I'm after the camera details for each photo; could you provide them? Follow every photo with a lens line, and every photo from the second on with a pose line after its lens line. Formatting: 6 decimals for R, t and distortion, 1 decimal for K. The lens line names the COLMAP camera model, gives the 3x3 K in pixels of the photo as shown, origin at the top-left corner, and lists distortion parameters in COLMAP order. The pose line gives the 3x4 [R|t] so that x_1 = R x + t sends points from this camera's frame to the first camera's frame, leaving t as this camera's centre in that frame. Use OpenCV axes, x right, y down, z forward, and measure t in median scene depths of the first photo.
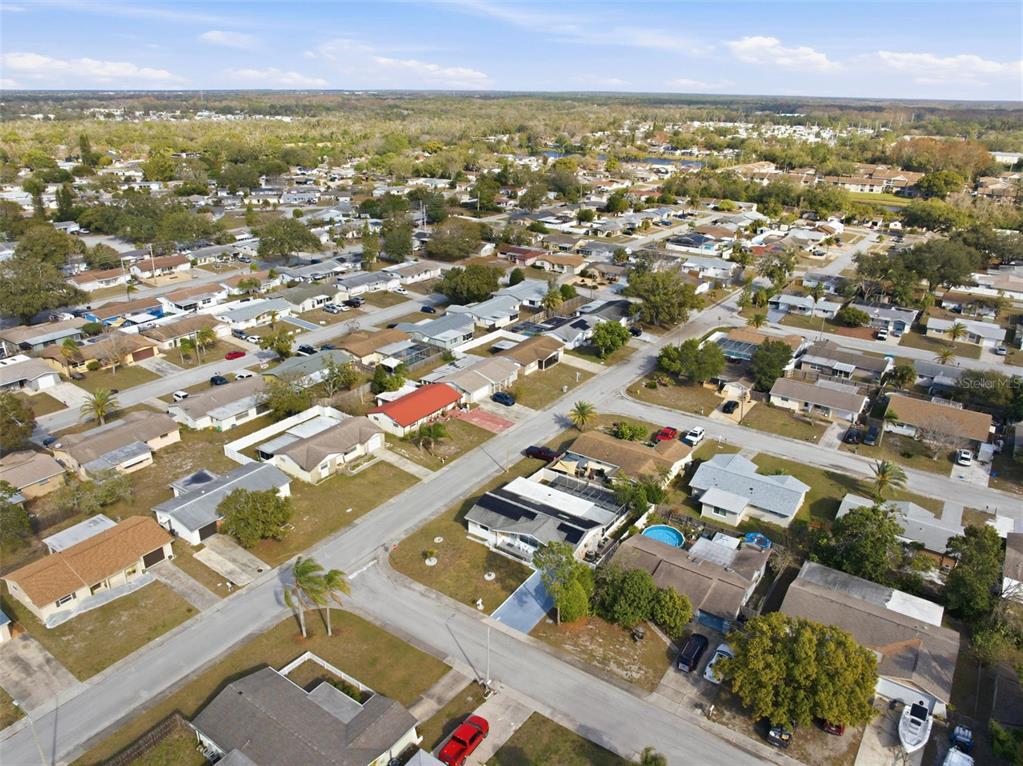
lens RADIAL K [[717.5, 0, 512.9], [0, 717.5, 380.5], [0, 0, 1]] dist [-0.031777, -0.006553]
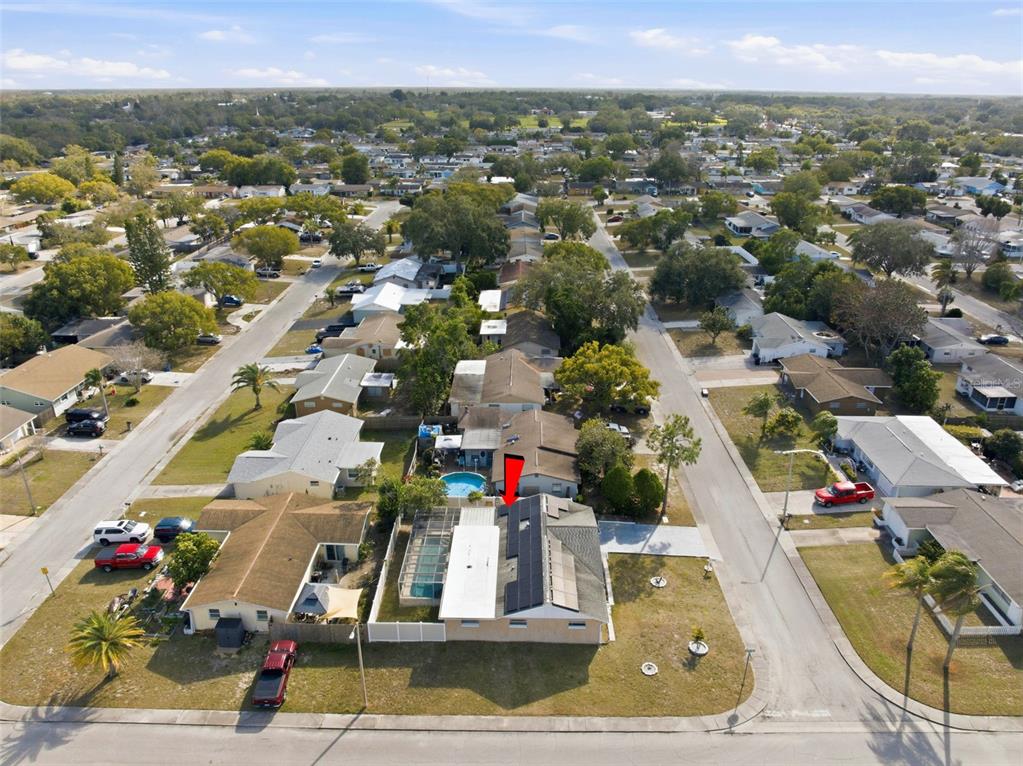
lens RADIAL K [[717.5, 0, 513.5], [0, 717.5, 382.0], [0, 0, 1]] dist [-0.031777, -0.006553]
pose [[-0.553701, -0.333515, 0.763009, -0.292363], [0.304419, 0.771795, 0.558266, -0.221619], [-0.775077, 0.541387, -0.325815, 0.834322]]
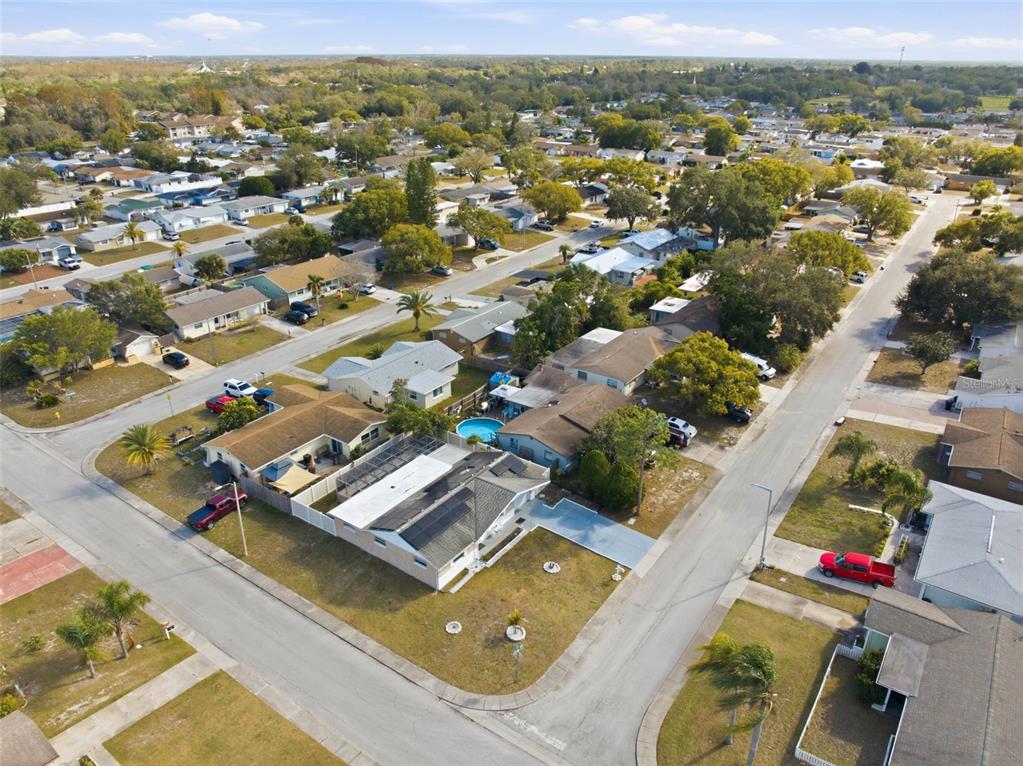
lens RADIAL K [[717.5, 0, 511.6], [0, 717.5, 383.9], [0, 0, 1]] dist [-0.031777, -0.006553]
pose [[0.014192, -0.432045, 0.901740, -0.390780], [0.375285, 0.838204, 0.395696, -0.110411], [-0.926801, 0.332794, 0.174036, 0.576701]]
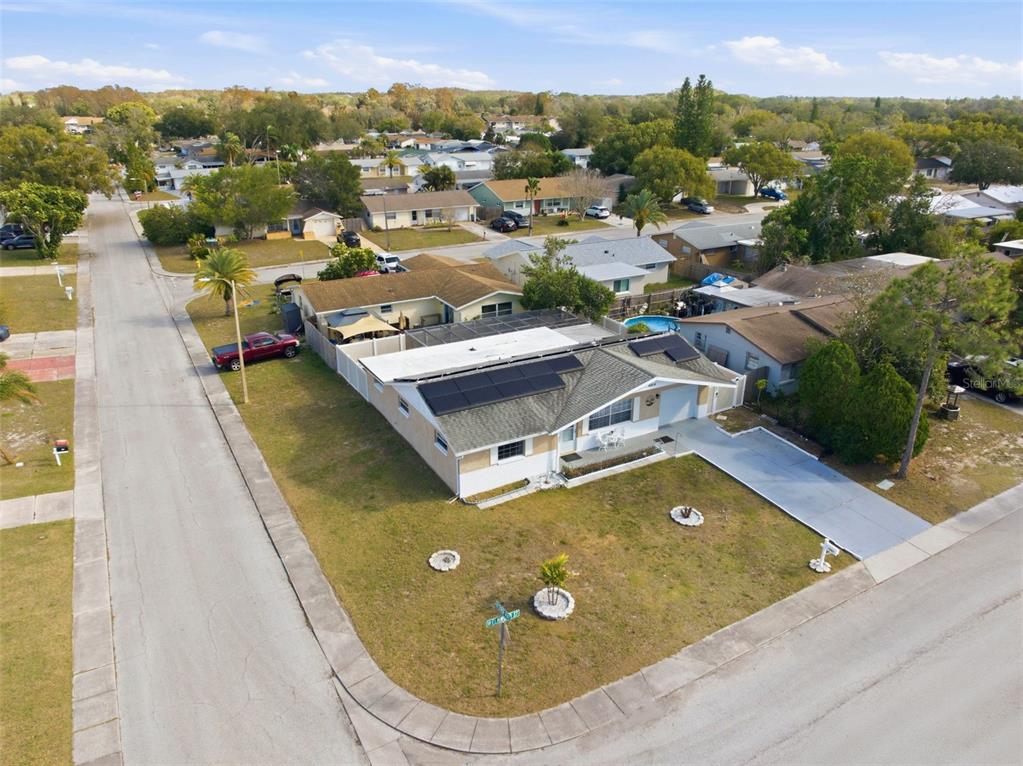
lens RADIAL K [[717.5, 0, 511.5], [0, 717.5, 386.1], [0, 0, 1]] dist [-0.031777, -0.006553]
pose [[0.434525, -0.350081, 0.829838, -0.224891], [0.342447, 0.916387, 0.207279, 0.077546], [-0.833017, 0.194108, 0.518077, 0.592123]]
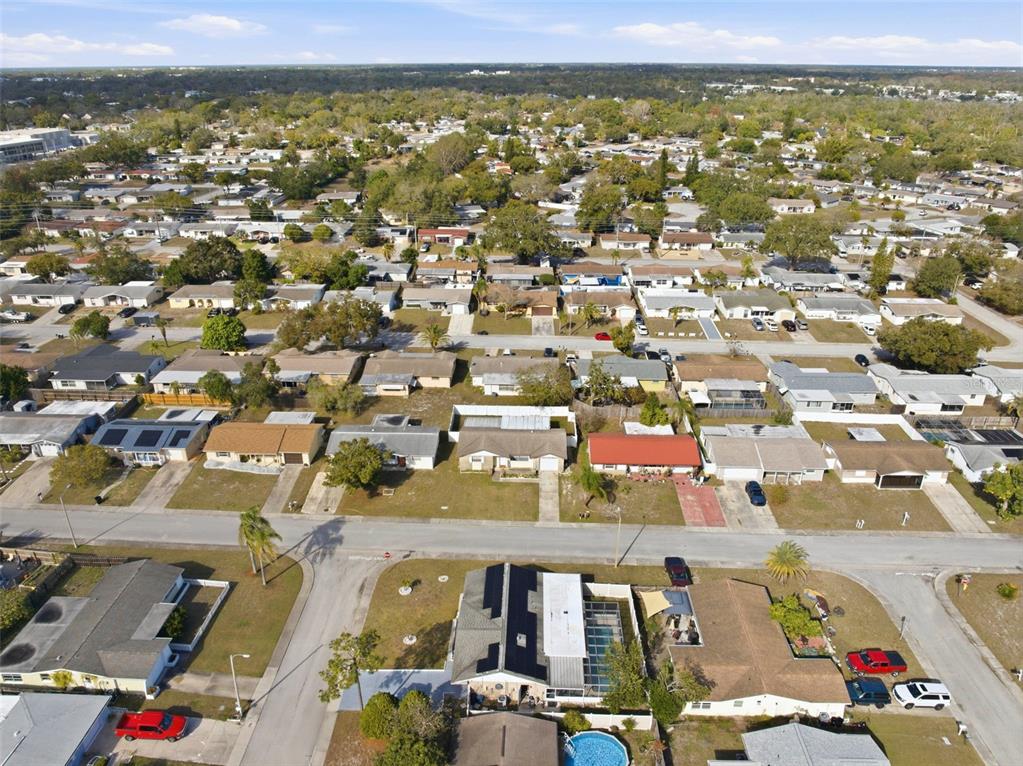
lens RADIAL K [[717.5, 0, 514.7], [0, 717.5, 378.8], [0, 0, 1]] dist [-0.031777, -0.006553]
pose [[0.542346, 0.334077, -0.770878, 0.404824], [-0.314235, 0.931608, 0.182655, -0.149361], [0.779177, 0.143174, 0.610233, 0.352094]]
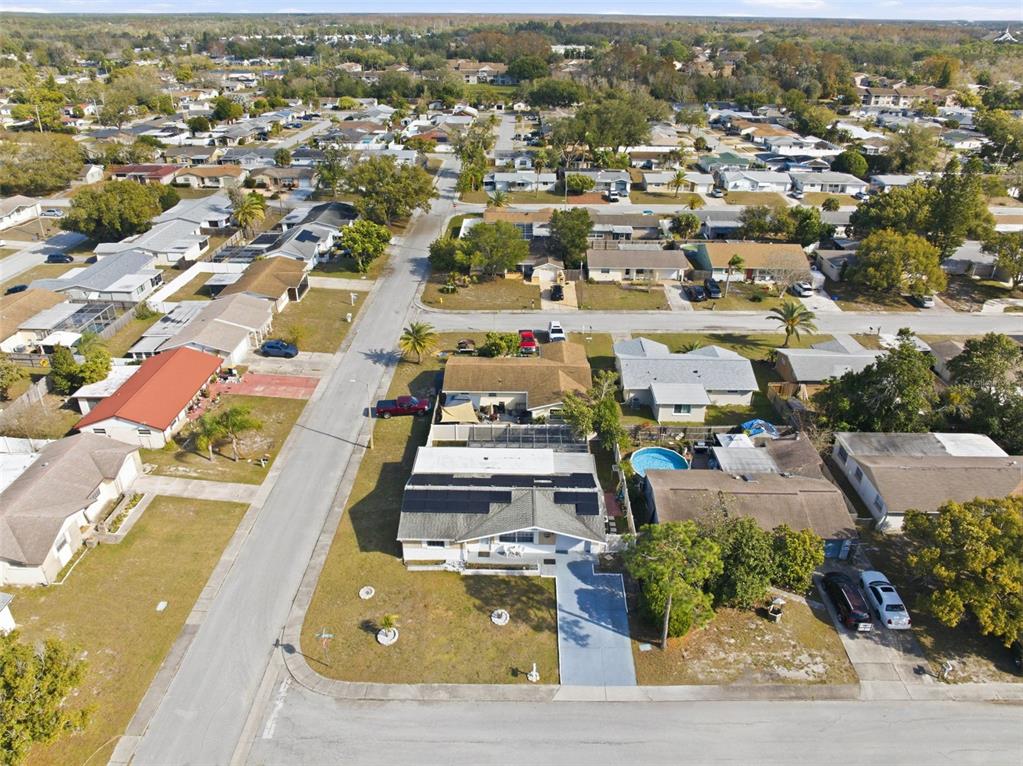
lens RADIAL K [[717.5, 0, 510.2], [0, 717.5, 383.5], [0, 0, 1]] dist [-0.031777, -0.006553]
pose [[0.831771, -0.262149, 0.489320, -0.177422], [0.212449, 0.964689, 0.155693, -0.001774], [-0.512857, -0.025546, 0.858094, 0.333300]]
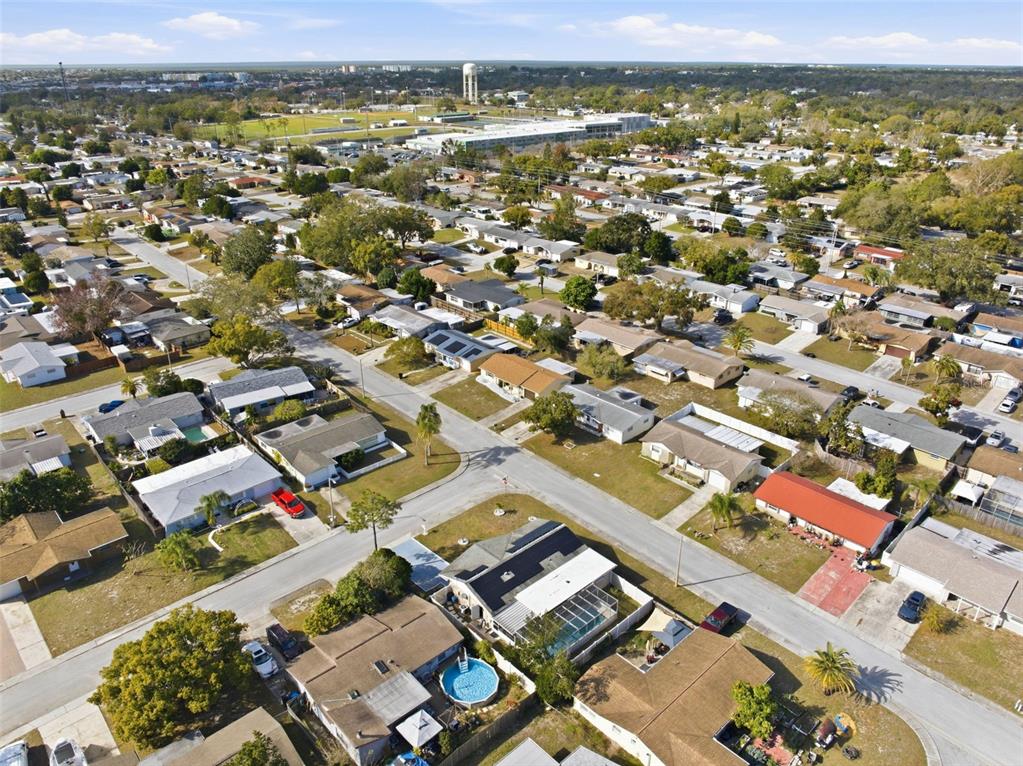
lens RADIAL K [[717.5, 0, 513.6], [0, 717.5, 389.8], [0, 0, 1]] dist [-0.031777, -0.006553]
pose [[-0.215564, 0.402696, -0.889589, 0.535548], [-0.371763, 0.808557, 0.456100, -0.277912], [0.902953, 0.429035, -0.024589, 0.671340]]
